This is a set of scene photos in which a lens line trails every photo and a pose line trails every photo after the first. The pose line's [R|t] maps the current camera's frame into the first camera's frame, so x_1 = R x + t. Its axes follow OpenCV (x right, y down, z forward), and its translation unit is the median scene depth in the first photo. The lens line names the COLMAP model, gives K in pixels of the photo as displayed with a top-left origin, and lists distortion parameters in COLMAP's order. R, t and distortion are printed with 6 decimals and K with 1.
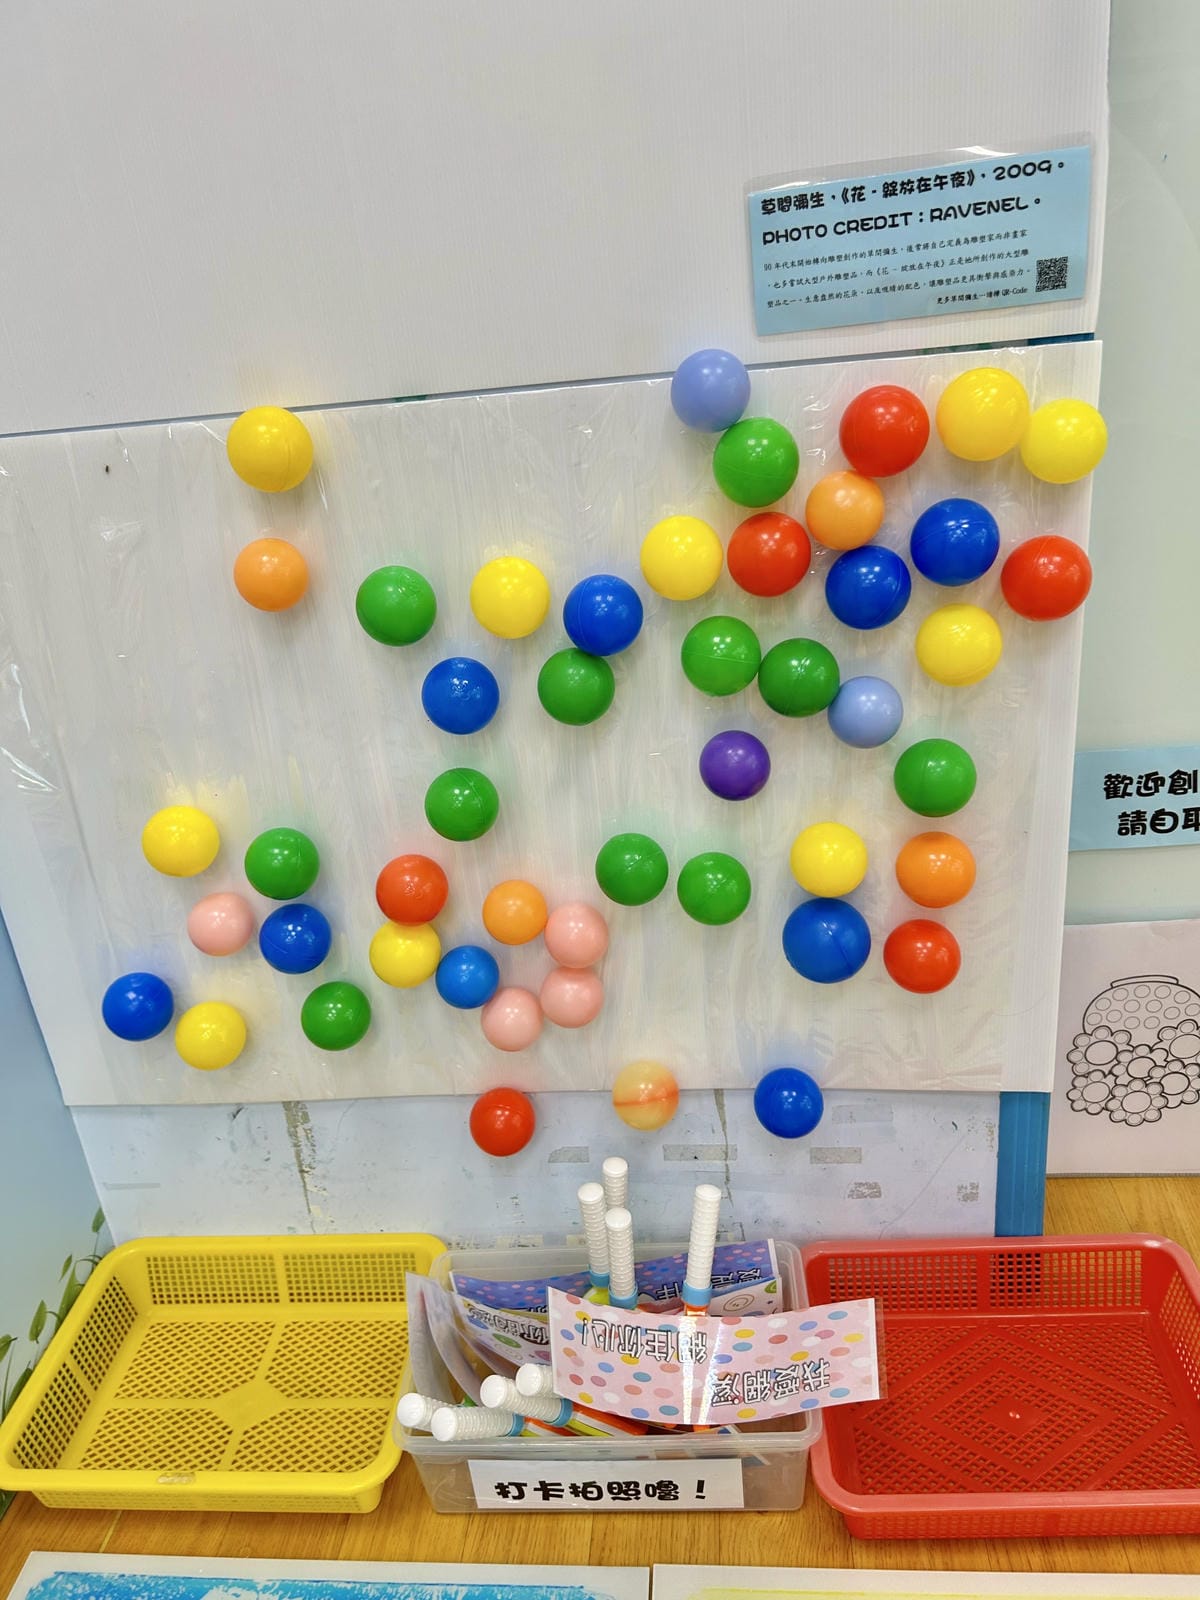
lens RADIAL K [[1220.8, 0, 600.7], [0, 1220.8, 802.3], [0, 0, 1]] dist [0.031545, -0.030452]
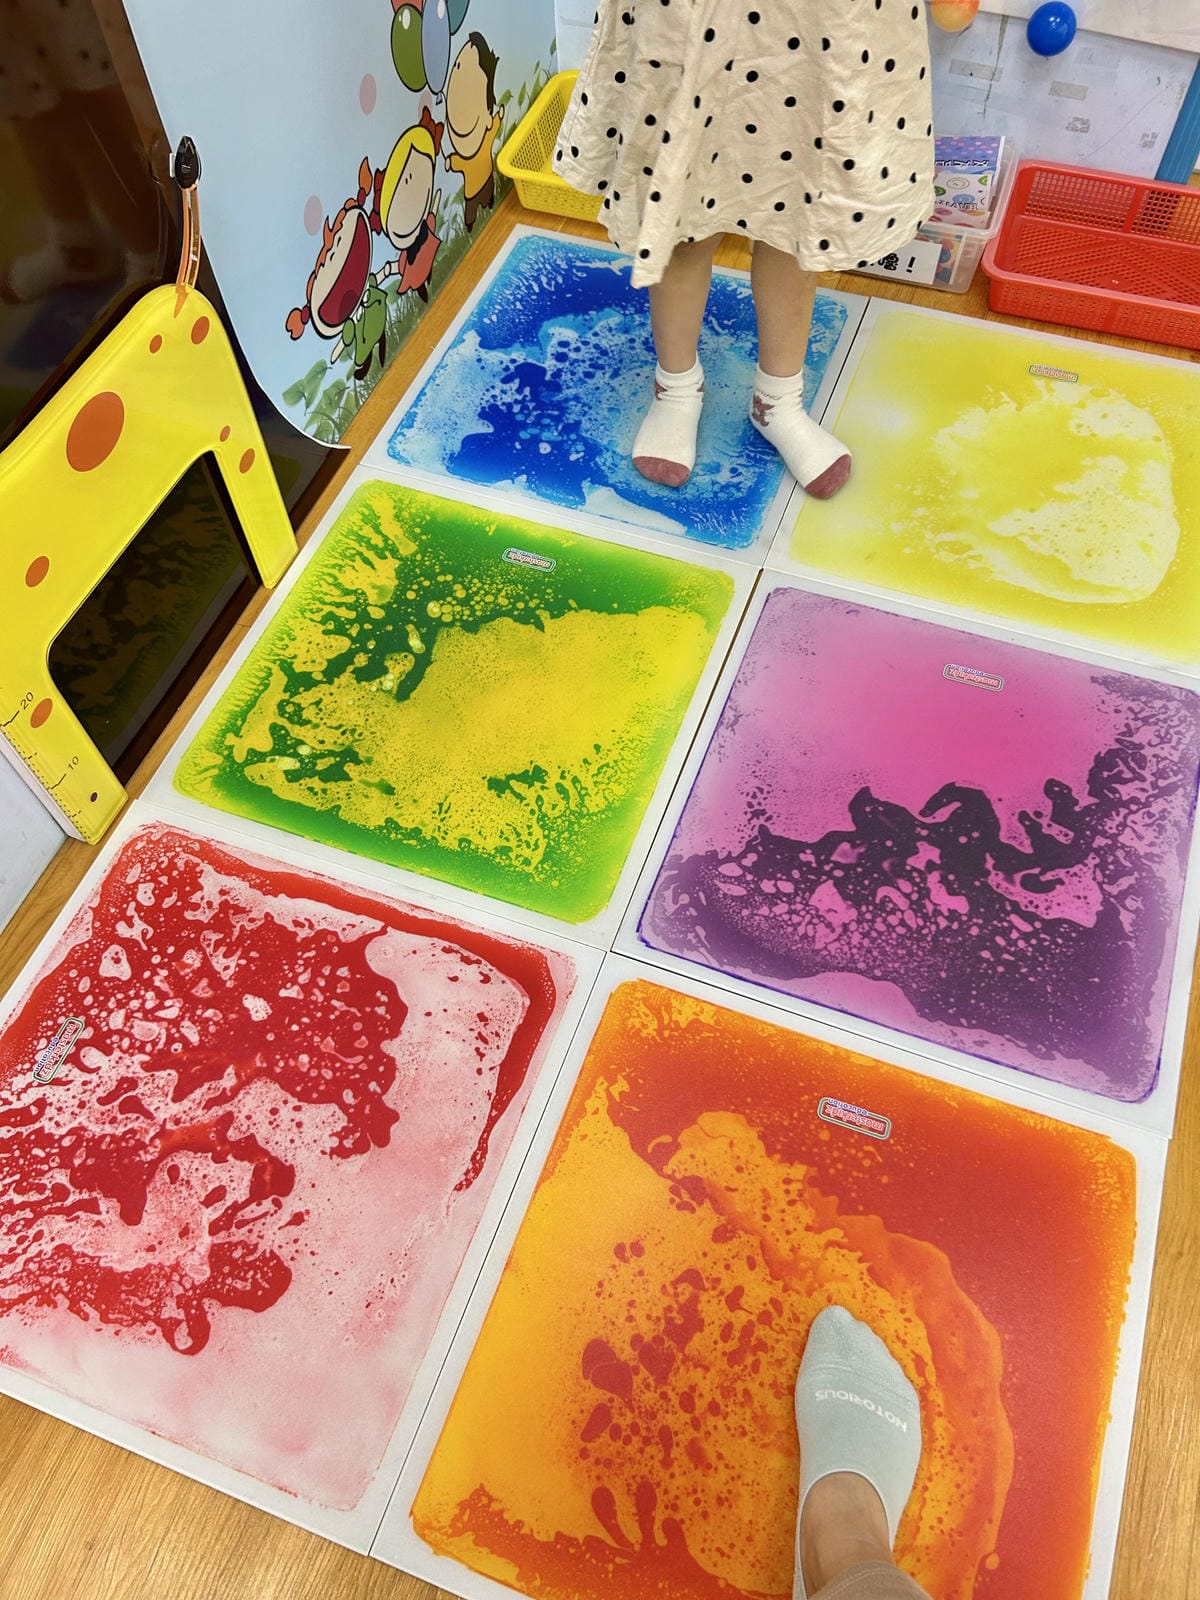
lens RADIAL K [[1220.8, 0, 597.5], [0, 1220.8, 797.3], [0, 0, 1]] dist [0.031545, -0.030452]
pose [[0.961421, 0.265888, -0.070516, -0.016682], [-0.175965, 0.791495, 0.585296, 0.196280], [0.211436, -0.550308, 0.807747, -0.732809]]
